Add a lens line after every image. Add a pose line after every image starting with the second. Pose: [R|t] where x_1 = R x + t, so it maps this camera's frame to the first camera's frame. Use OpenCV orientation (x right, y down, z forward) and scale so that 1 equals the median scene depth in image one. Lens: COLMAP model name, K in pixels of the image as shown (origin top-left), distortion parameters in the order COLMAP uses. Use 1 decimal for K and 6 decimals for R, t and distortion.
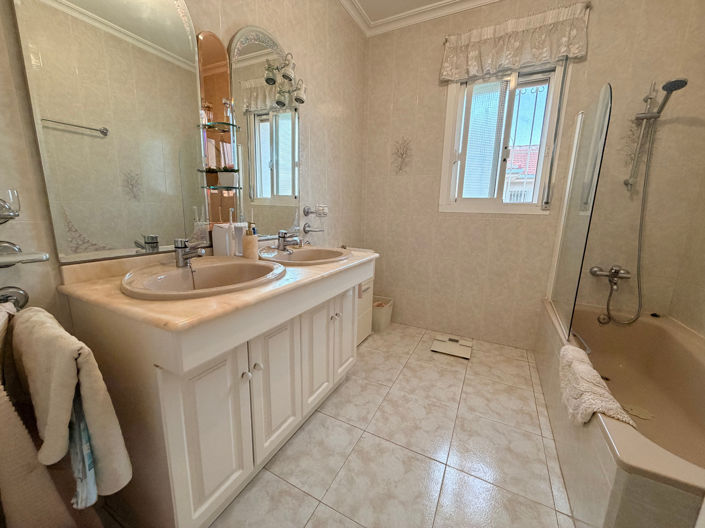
lens RADIAL K [[281.4, 0, 353.3], [0, 281.4, 263.7], [0, 0, 1]] dist [-0.003021, -0.000339]
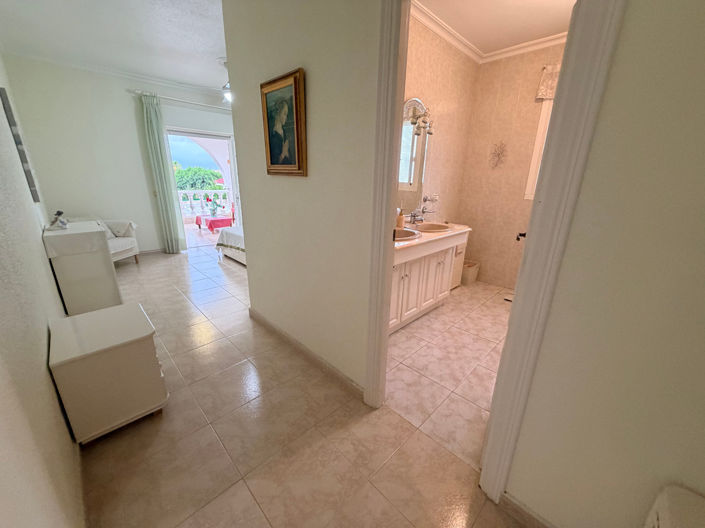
lens RADIAL K [[281.4, 0, 351.8], [0, 281.4, 265.7], [0, 0, 1]] dist [-0.003021, -0.000339]
pose [[0.949254, 0.091004, -0.301056, -0.050867], [-0.059960, 0.992031, 0.110814, 0.035319], [0.308741, -0.087140, 0.947146, -0.685703]]
